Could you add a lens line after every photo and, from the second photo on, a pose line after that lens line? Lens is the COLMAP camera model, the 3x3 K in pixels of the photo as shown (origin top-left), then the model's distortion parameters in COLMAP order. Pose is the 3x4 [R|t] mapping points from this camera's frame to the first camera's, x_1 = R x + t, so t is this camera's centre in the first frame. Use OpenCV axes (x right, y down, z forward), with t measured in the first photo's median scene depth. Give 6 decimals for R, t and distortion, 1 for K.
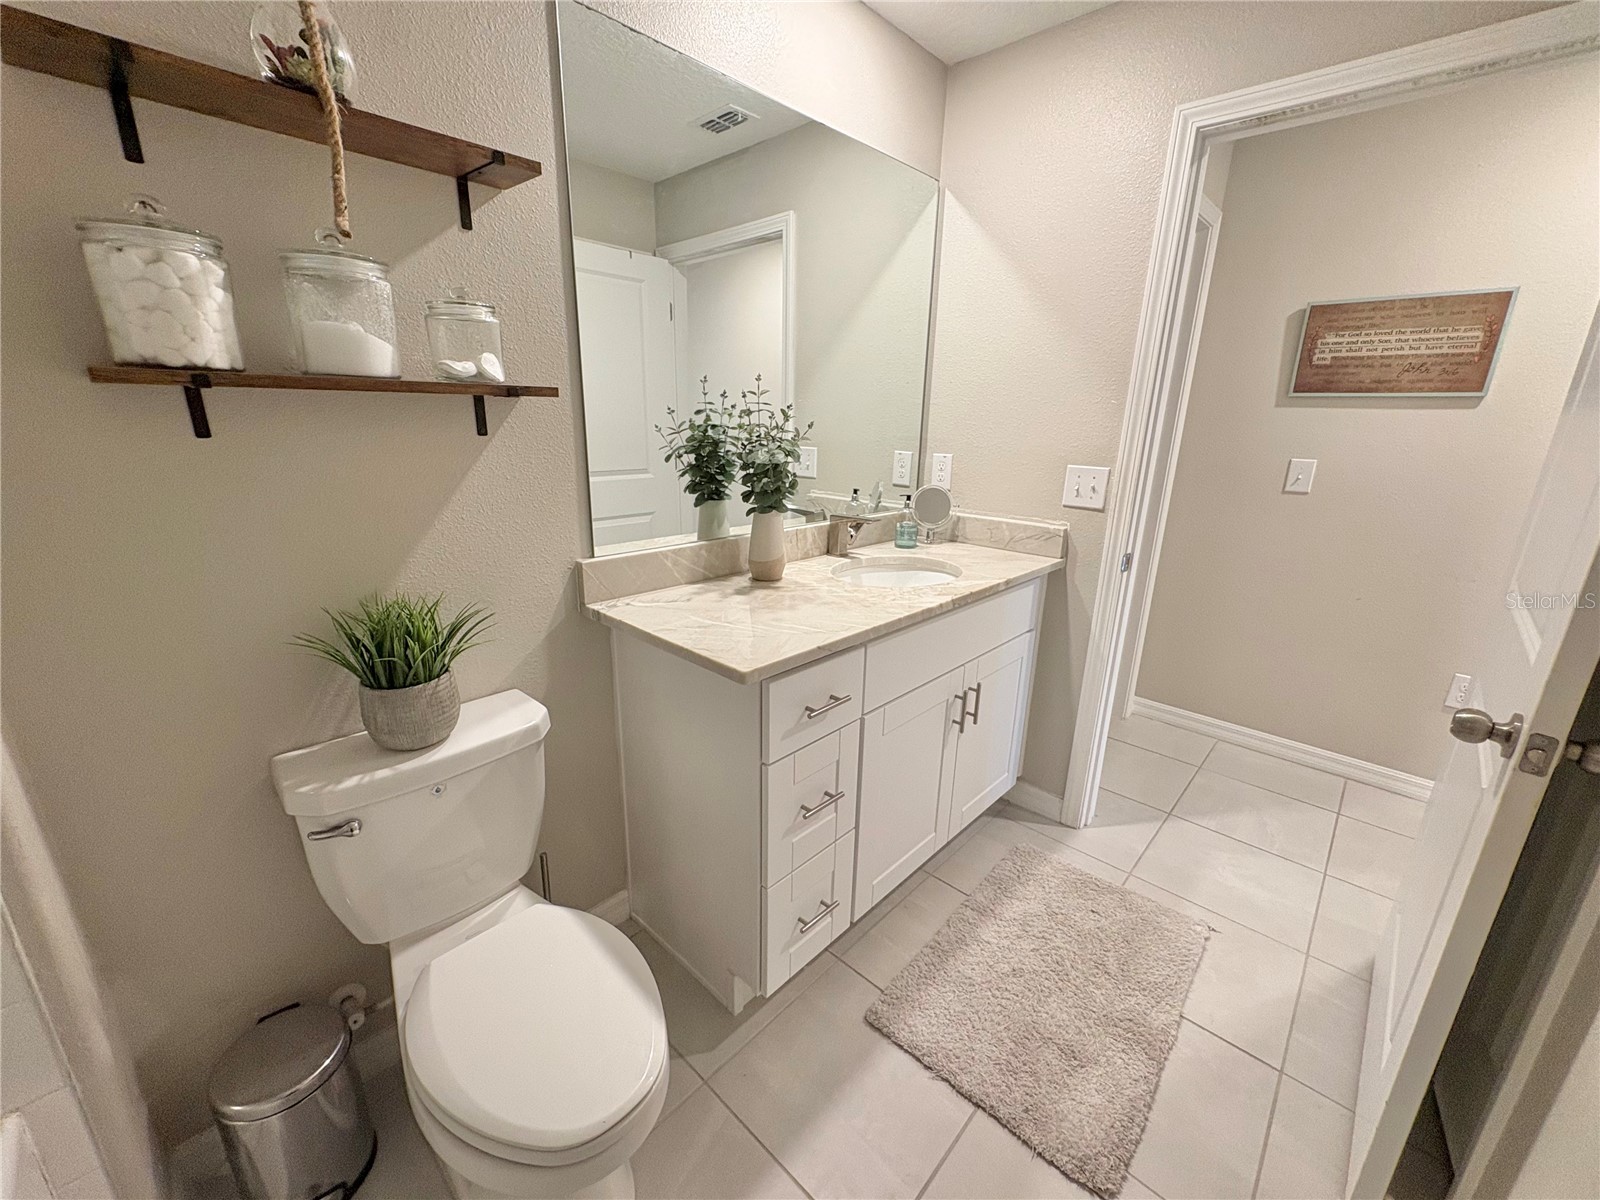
lens RADIAL K [[639.6, 0, 800.0], [0, 639.6, 600.0], [0, 0, 1]] dist [-0.001440, -0.000170]
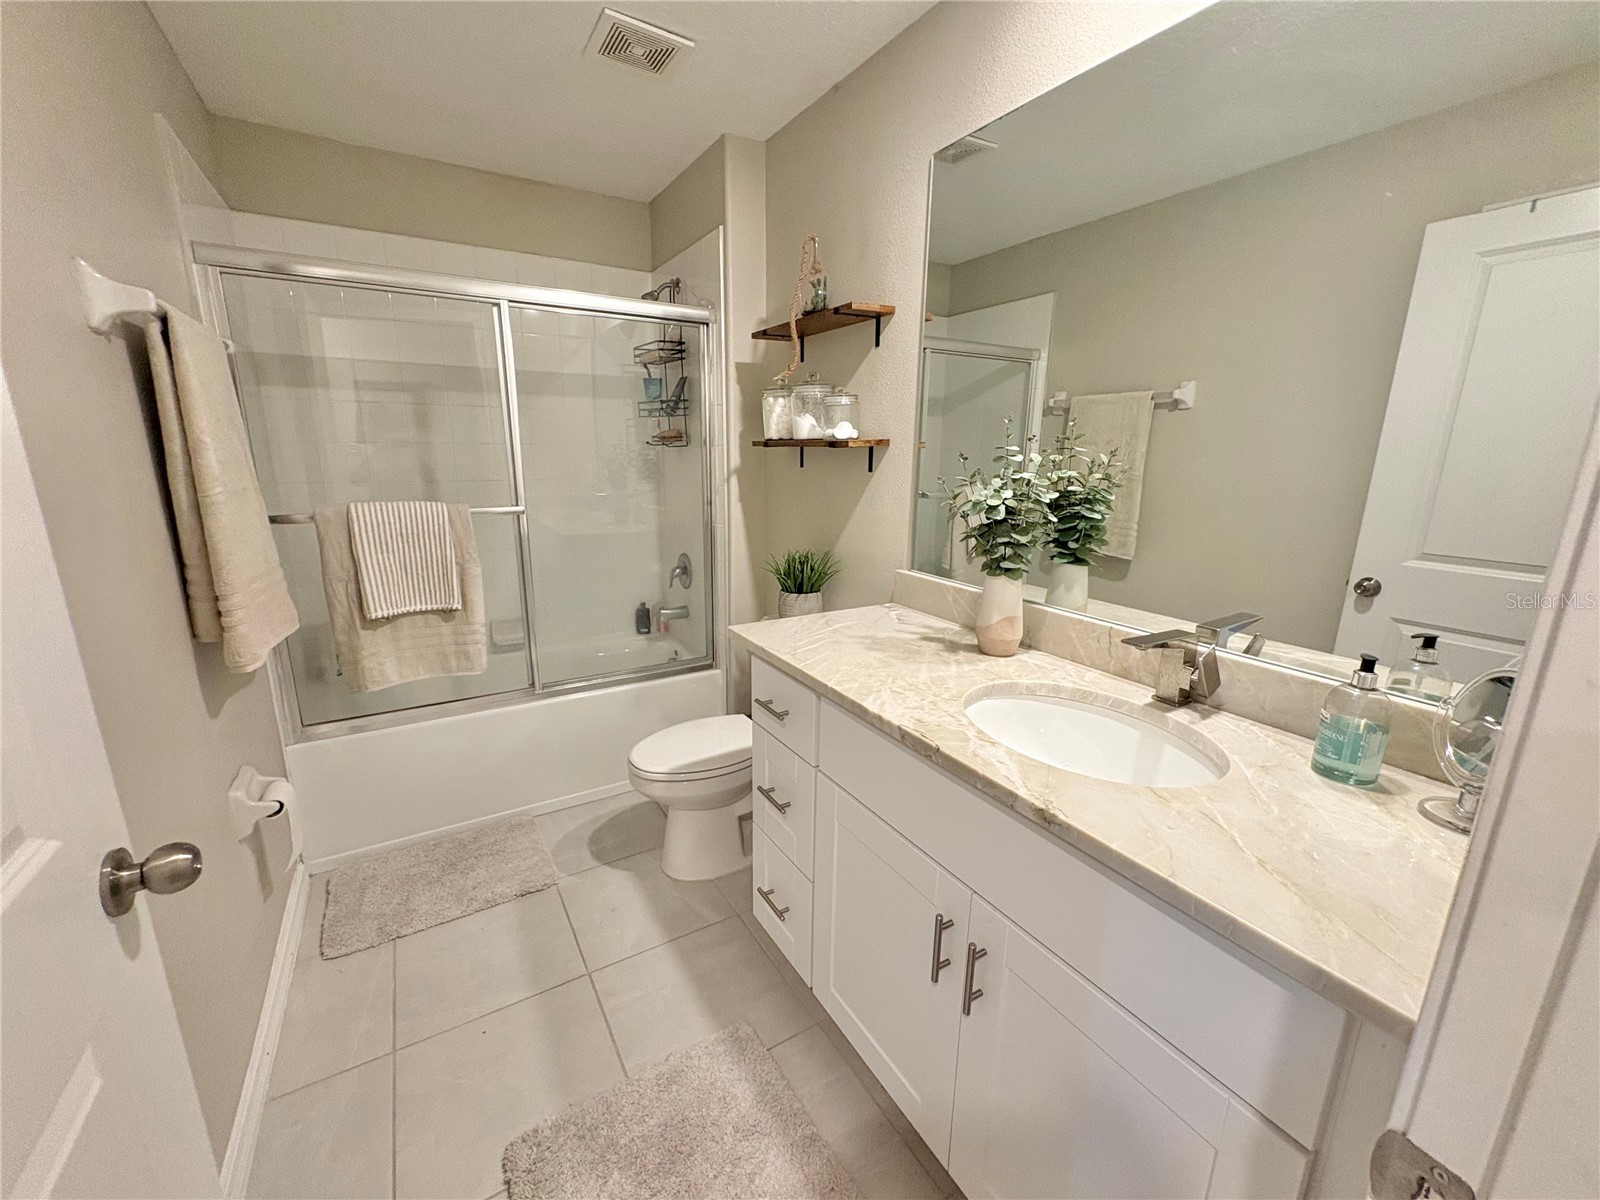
lens RADIAL K [[639.6, 0, 800.0], [0, 639.6, 600.0], [0, 0, 1]] dist [-0.001440, -0.000170]
pose [[-0.259485, 0.202244, -0.944333, 0.920877], [-0.288087, 0.917097, 0.275572, -0.293834], [0.921777, 0.343557, -0.179709, 1.026484]]
